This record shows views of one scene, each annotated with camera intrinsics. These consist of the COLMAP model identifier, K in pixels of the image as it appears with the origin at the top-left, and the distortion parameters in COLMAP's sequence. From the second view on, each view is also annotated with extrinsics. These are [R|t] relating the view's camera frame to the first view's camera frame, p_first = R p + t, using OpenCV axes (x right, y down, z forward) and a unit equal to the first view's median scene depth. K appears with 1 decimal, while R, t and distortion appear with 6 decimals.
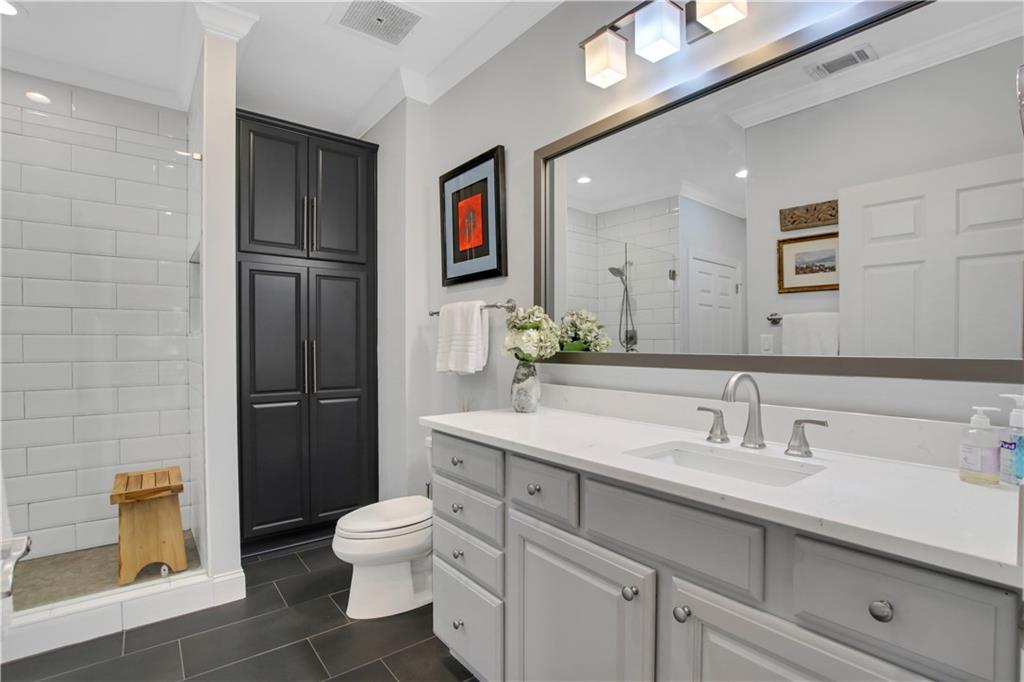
lens RADIAL K [[489.2, 0, 506.6], [0, 489.2, 350.6], [0, 0, 1]] dist [-0.034691, 0.004410]
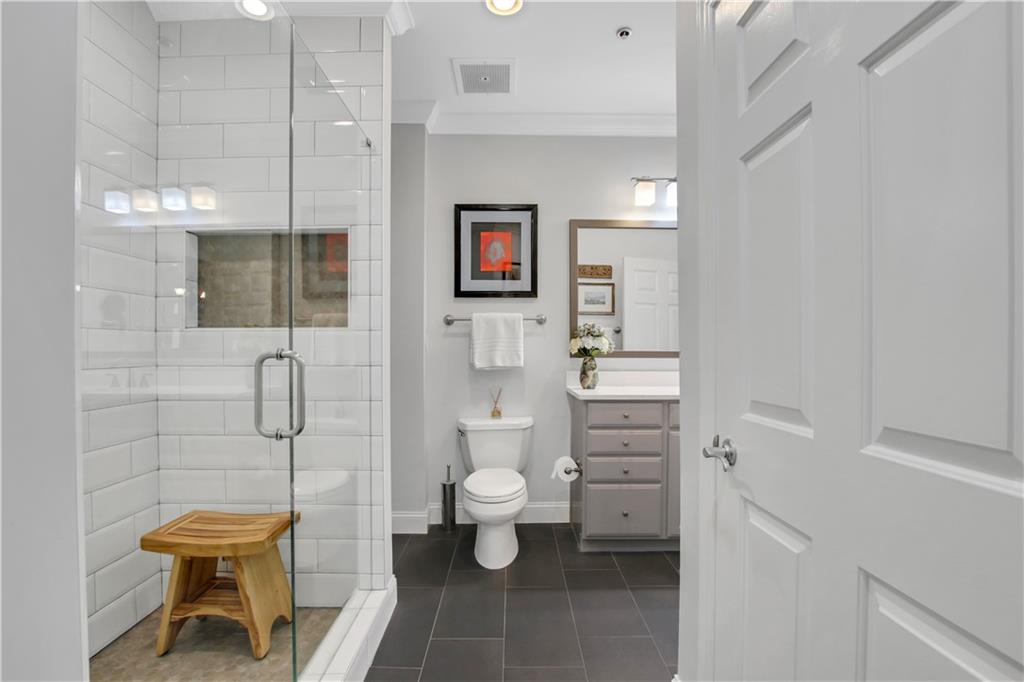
lens RADIAL K [[489.2, 0, 510.7], [0, 489.2, 345.8], [0, 0, 1]] dist [-0.034691, 0.004410]
pose [[0.614321, -0.000102, 0.789056, -1.131349], [0.005375, 0.999977, -0.004055, -0.007151], [-0.789038, 0.006732, 0.614308, 0.188256]]
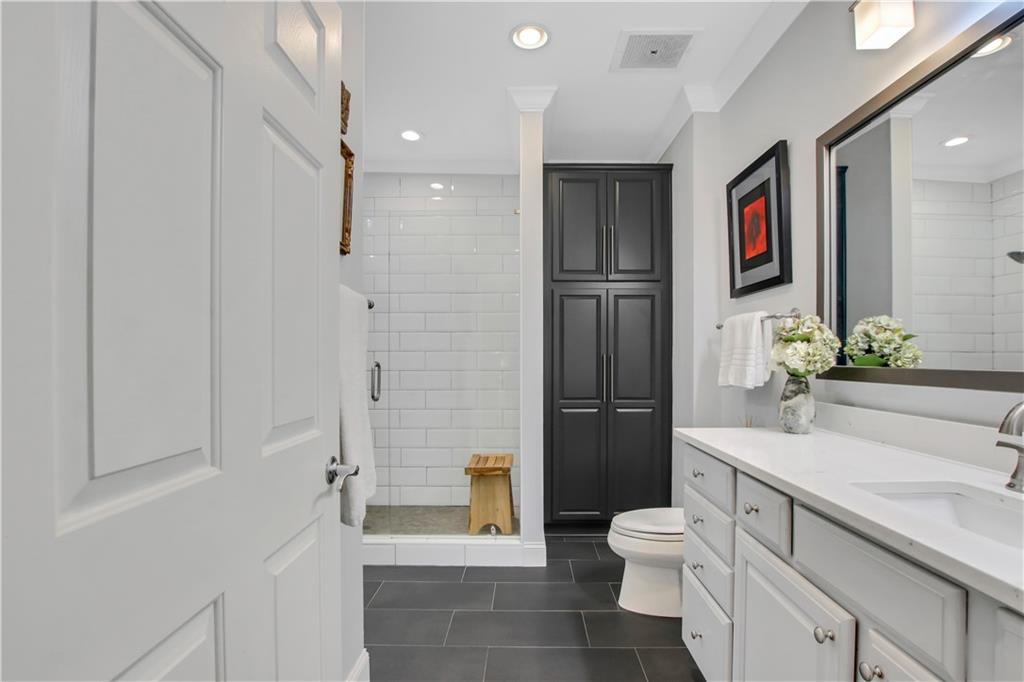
lens RADIAL K [[489.2, 0, 502.8], [0, 489.2, 362.2], [0, 0, 1]] dist [-0.034691, 0.004410]
pose [[0.775220, 0.005261, -0.631670, 0.147801], [-0.008378, 0.999963, -0.001953, 0.000676], [0.631636, 0.006806, 0.775235, -0.026526]]
